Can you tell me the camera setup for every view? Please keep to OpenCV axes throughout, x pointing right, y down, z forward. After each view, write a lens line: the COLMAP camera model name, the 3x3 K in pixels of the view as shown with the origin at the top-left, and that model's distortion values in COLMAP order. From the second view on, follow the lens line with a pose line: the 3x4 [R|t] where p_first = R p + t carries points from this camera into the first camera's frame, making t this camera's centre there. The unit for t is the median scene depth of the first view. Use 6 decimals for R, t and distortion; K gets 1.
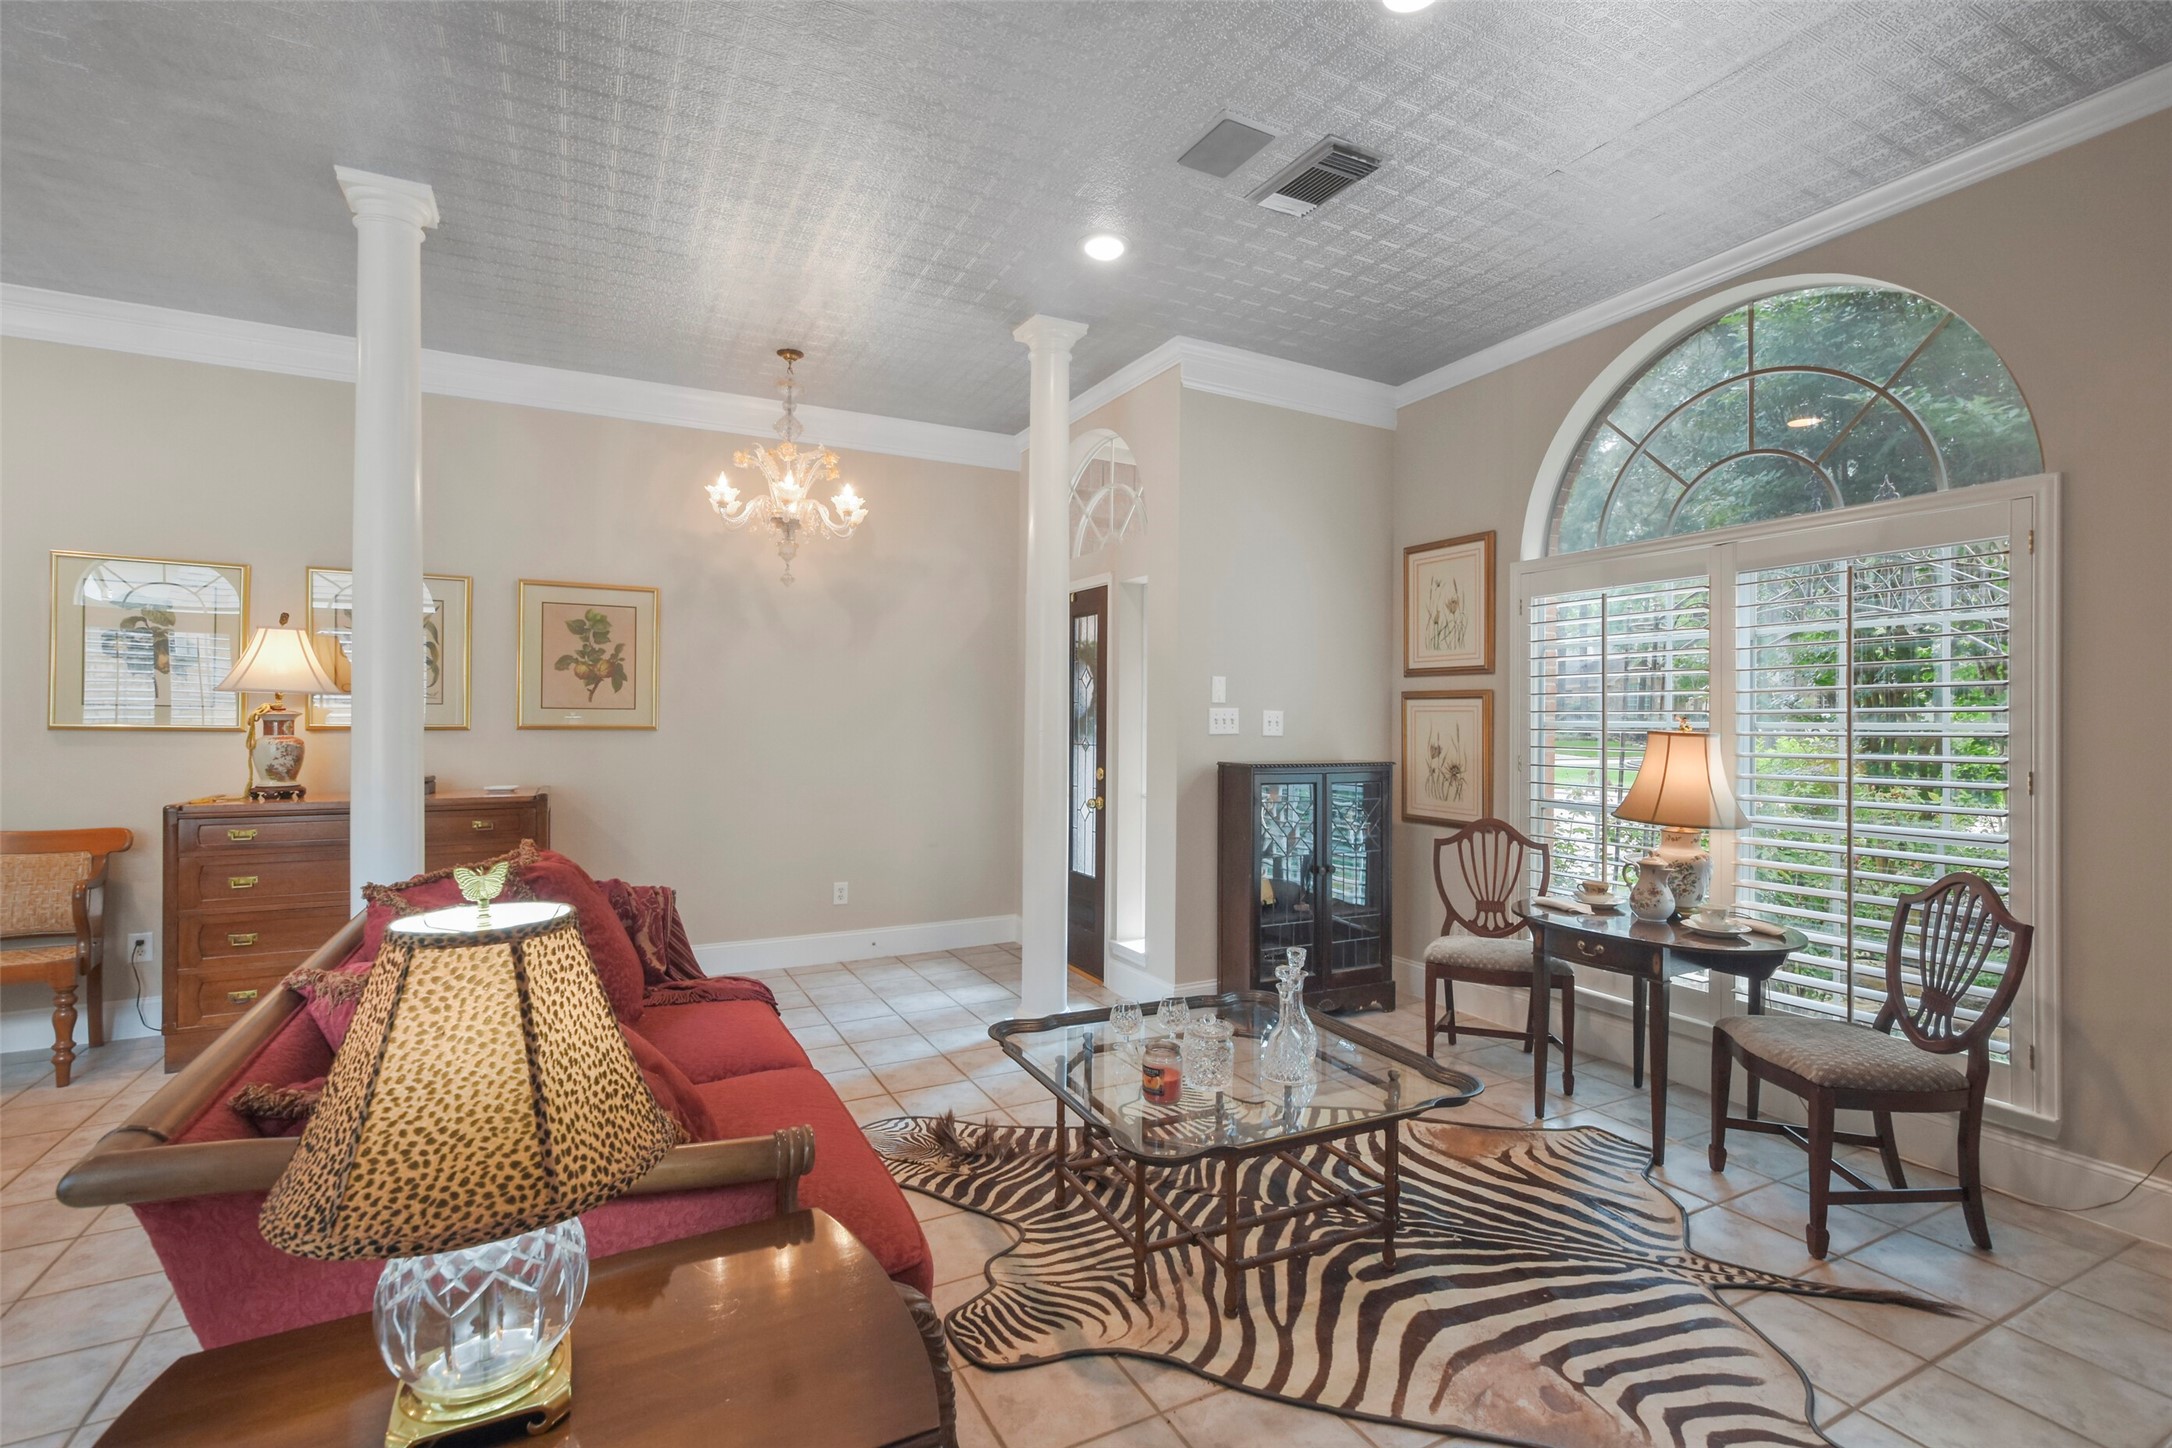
lens RADIAL K [[969.7, 0, 1089.0], [0, 969.7, 728.8], [0, 0, 1]] dist [-0.001581, 0.002409]
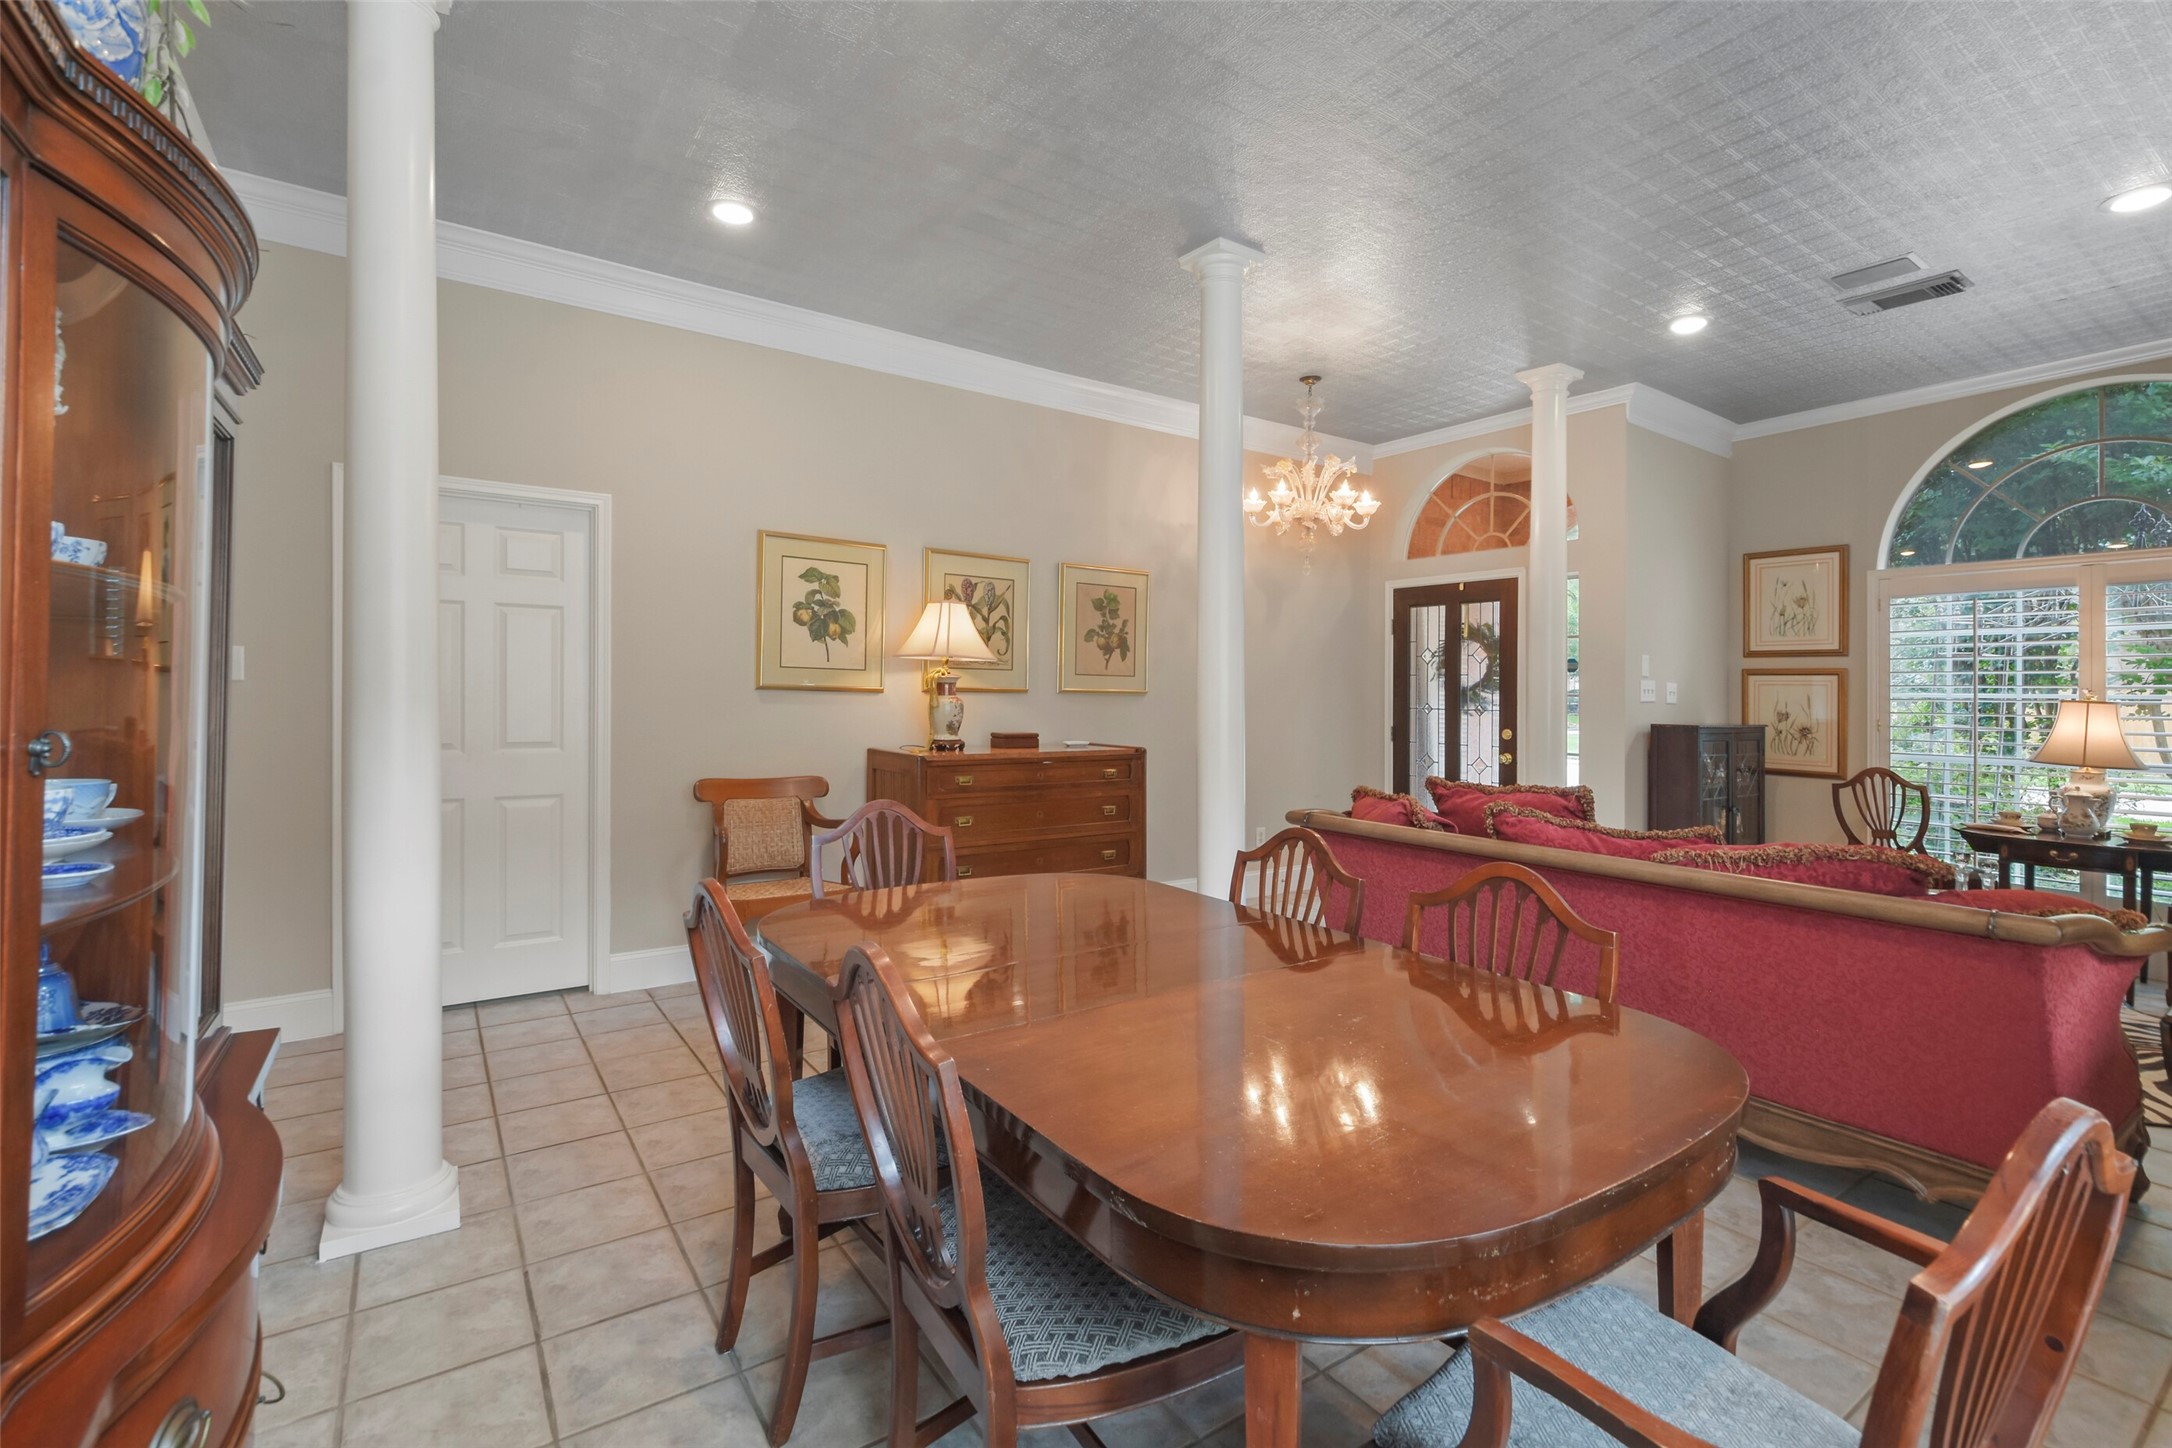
lens RADIAL K [[969.7, 0, 1083.2], [0, 969.7, 703.5], [0, 0, 1]] dist [-0.001581, 0.002409]
pose [[0.991940, 0.007180, 0.126503, -0.706039], [-0.007180, 0.999974, -0.000455, 0.013093], [-0.126503, -0.000457, 0.991966, -0.137230]]
